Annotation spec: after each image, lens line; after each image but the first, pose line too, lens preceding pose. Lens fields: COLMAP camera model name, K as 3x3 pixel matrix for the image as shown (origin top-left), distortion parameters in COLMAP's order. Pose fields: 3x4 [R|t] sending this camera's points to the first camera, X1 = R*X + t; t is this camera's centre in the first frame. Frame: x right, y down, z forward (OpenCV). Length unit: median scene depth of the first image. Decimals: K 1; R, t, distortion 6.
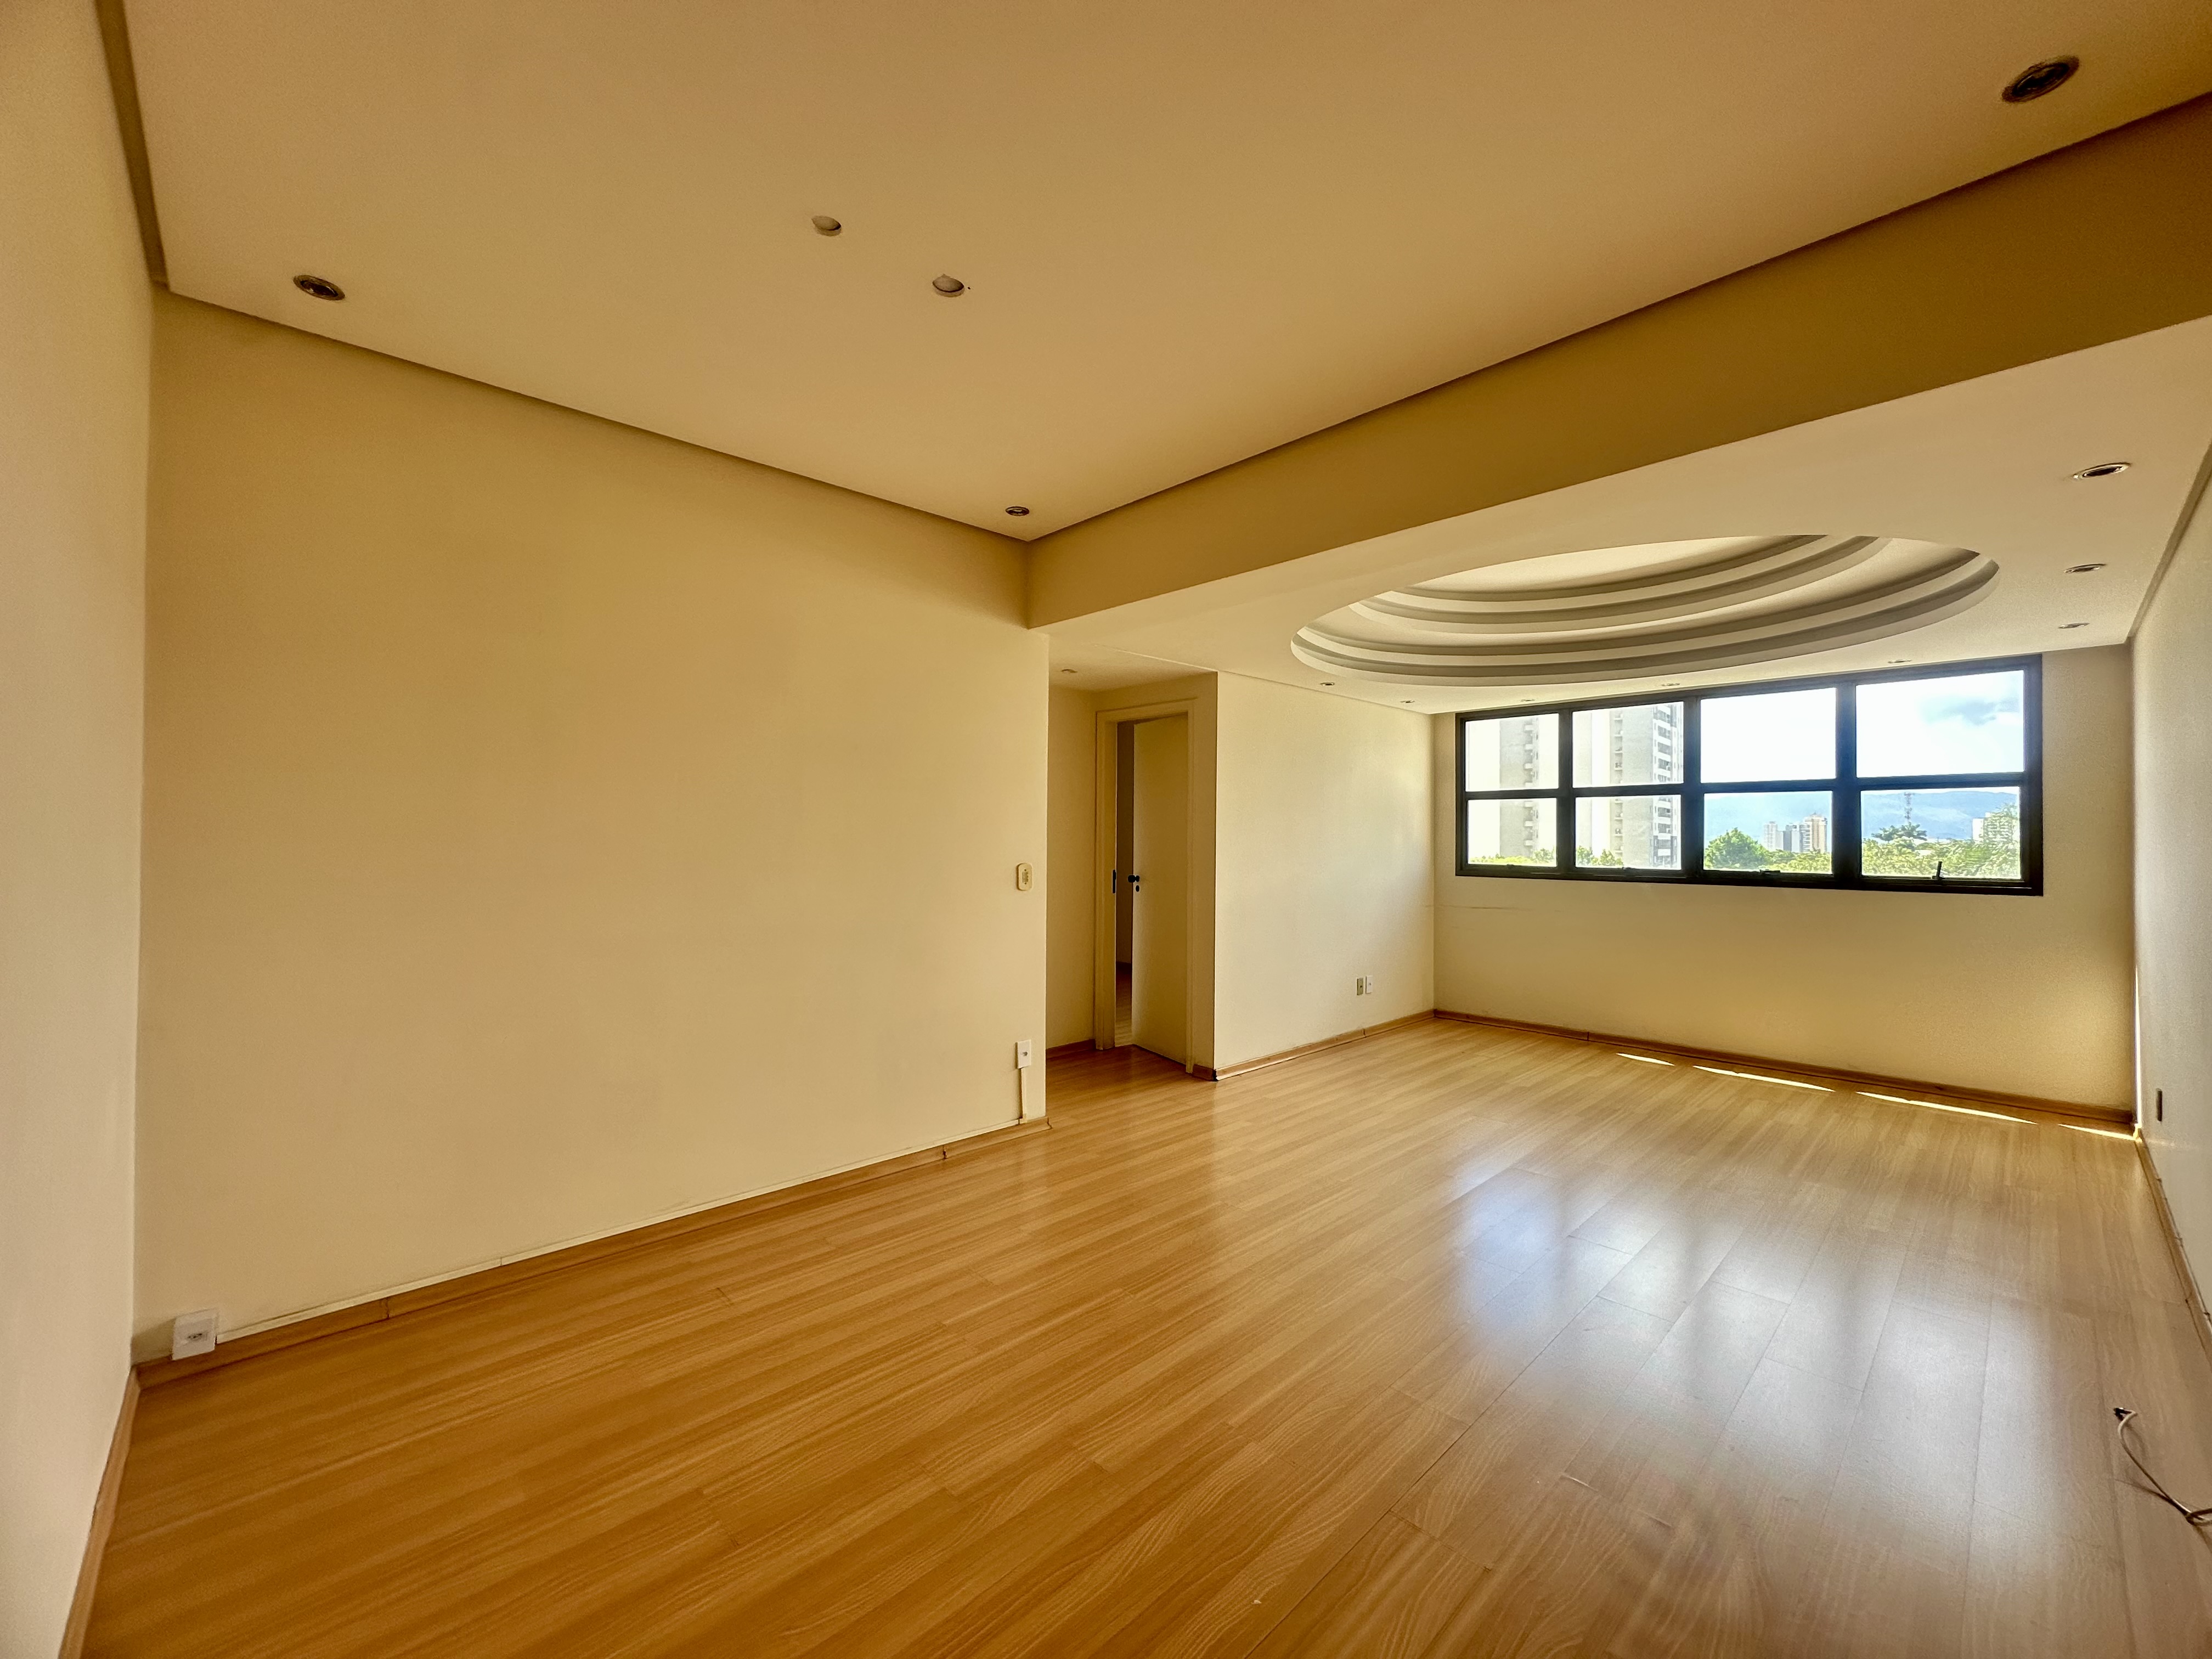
lens RADIAL K [[881.2, 0, 1117.0], [0, 881.2, 826.5], [0, 0, 1]] dist [-0.000475, 0.002890]
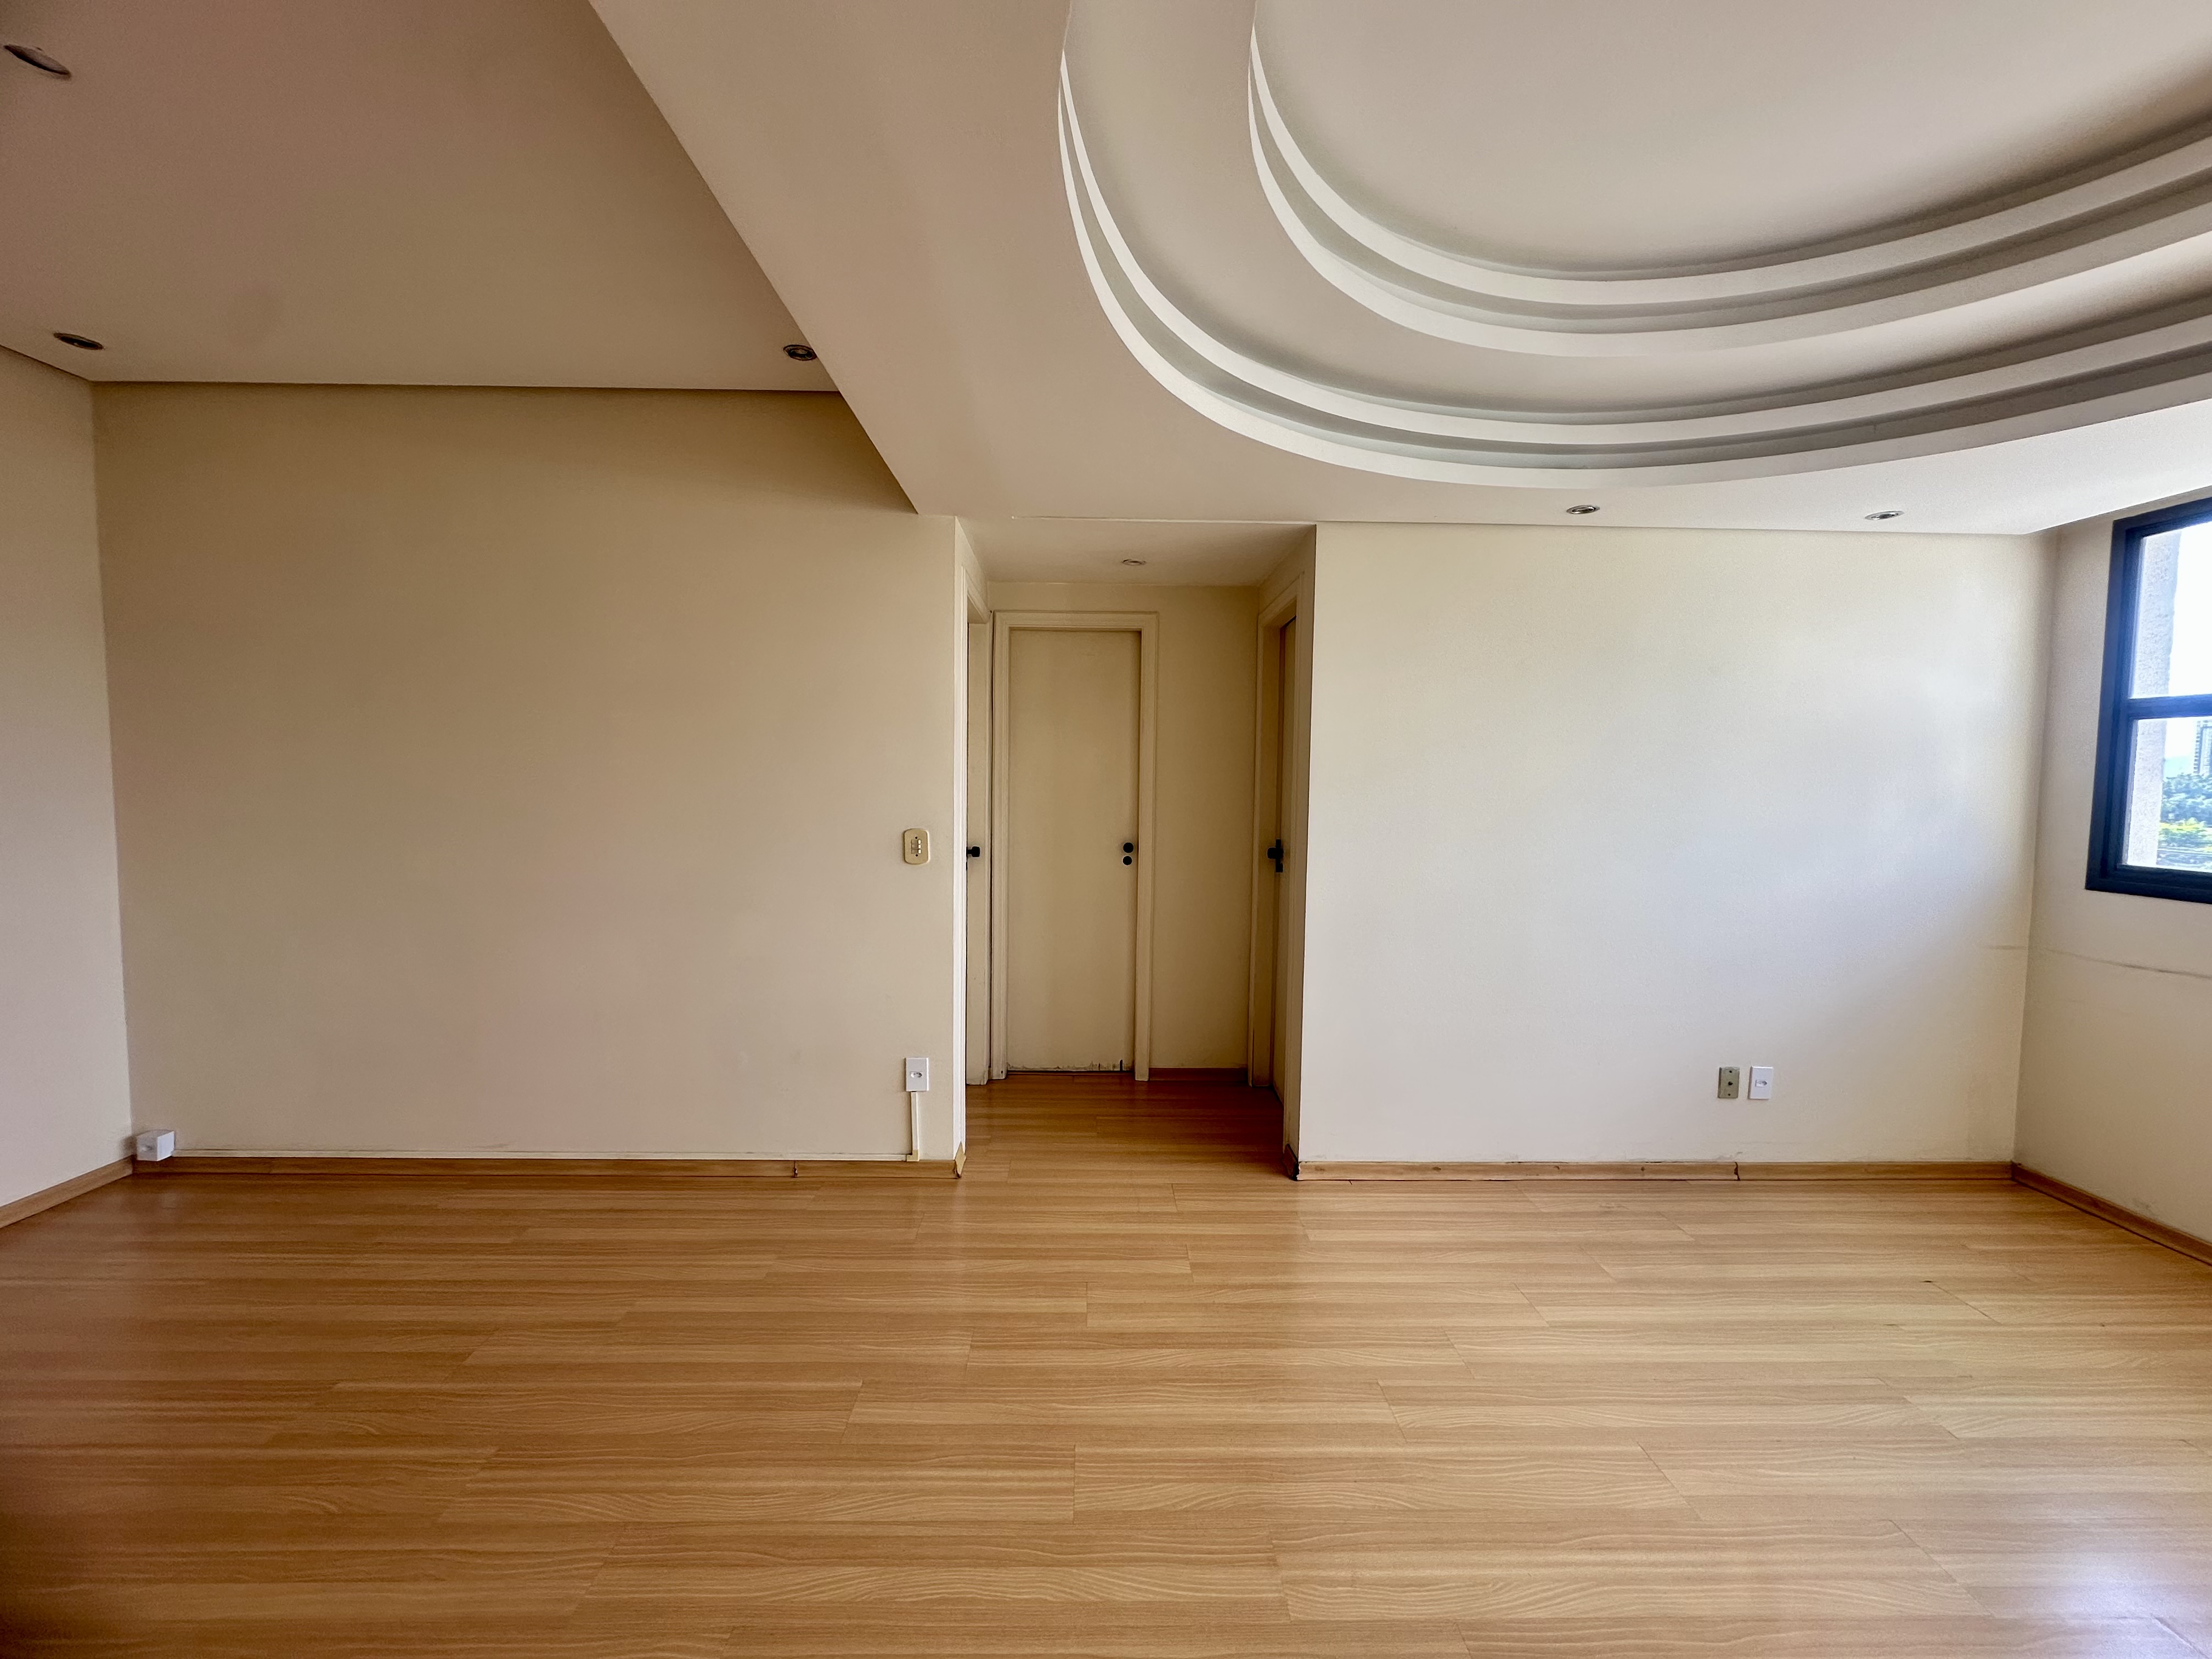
lens RADIAL K [[886.7, 0, 1109.3], [0, 886.7, 828.4], [0, 0, 1]] dist [-0.002007, 0.000696]
pose [[0.735032, 0.042458, -0.676701, 0.481555], [0.000988, 0.997969, 0.063689, -0.006658], [0.678031, -0.047482, 0.733498, 0.495949]]
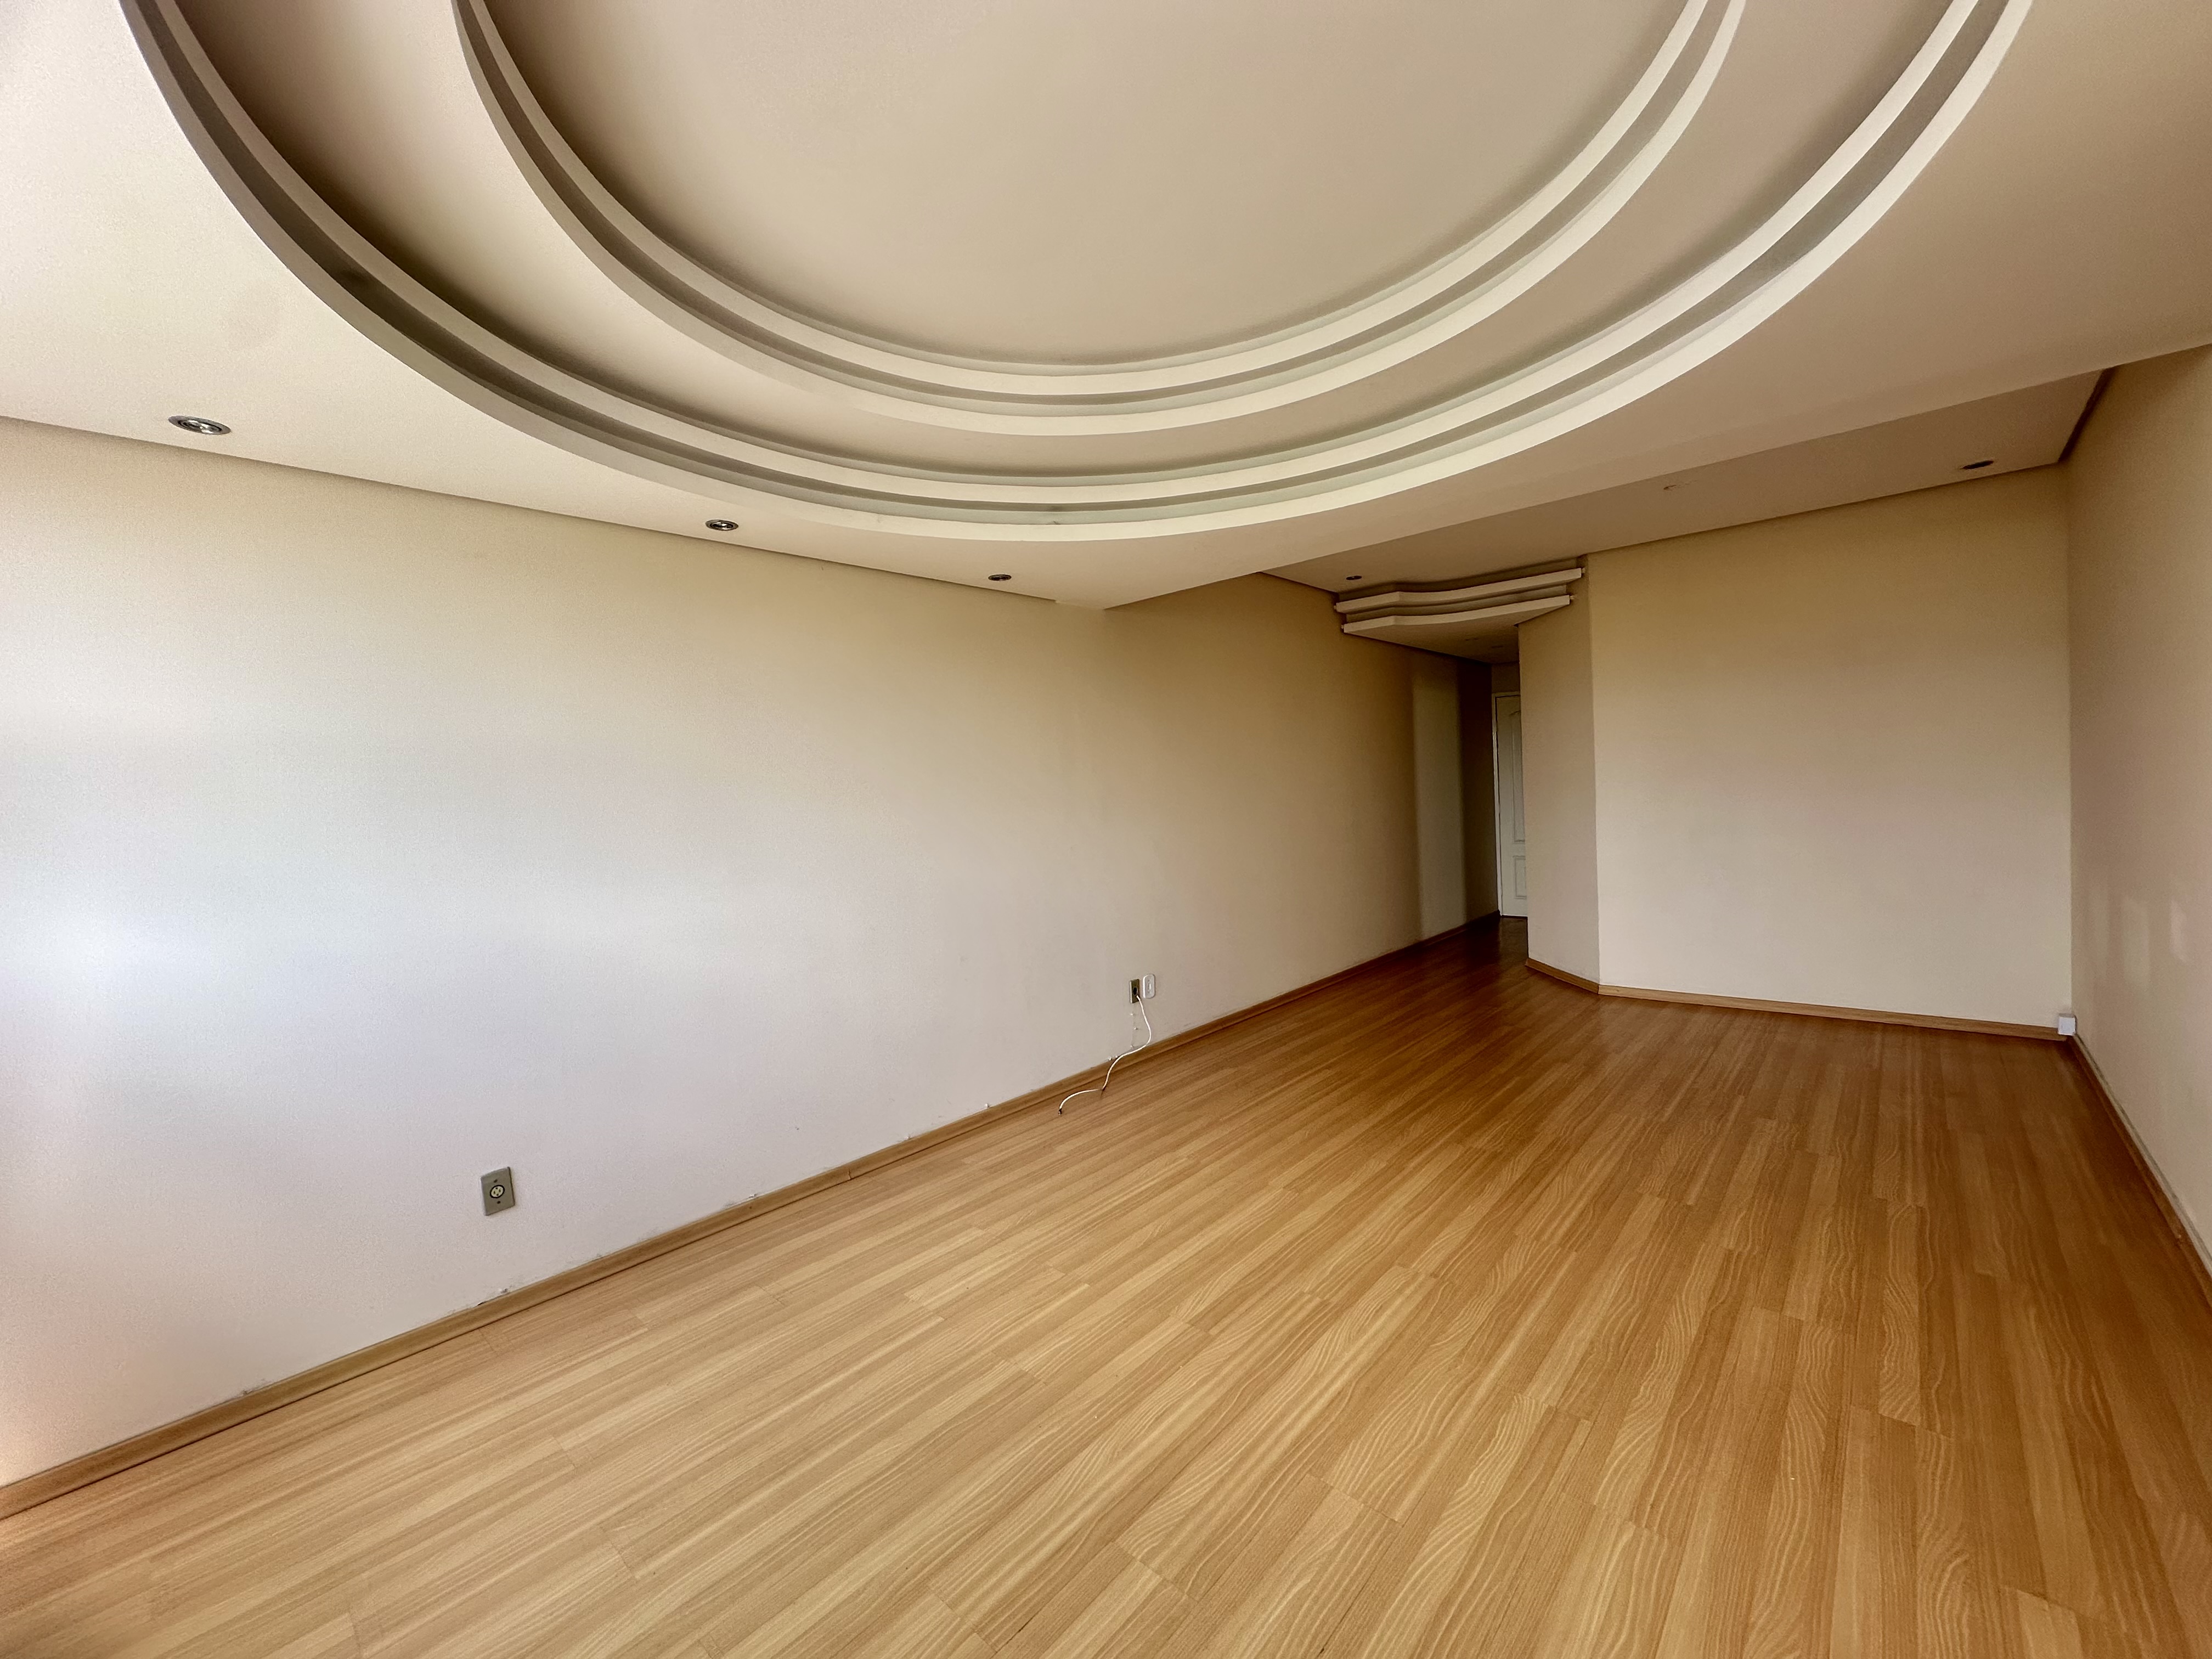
lens RADIAL K [[886.7, 0, 1109.3], [0, 886.7, 828.4], [0, 0, 1]] dist [-0.002007, 0.000696]
pose [[-0.996556, 0.046401, -0.068722, 0.527605], [0.044712, 0.998664, 0.025919, 0.010724], [0.069833, 0.022757, -0.997299, 1.330328]]
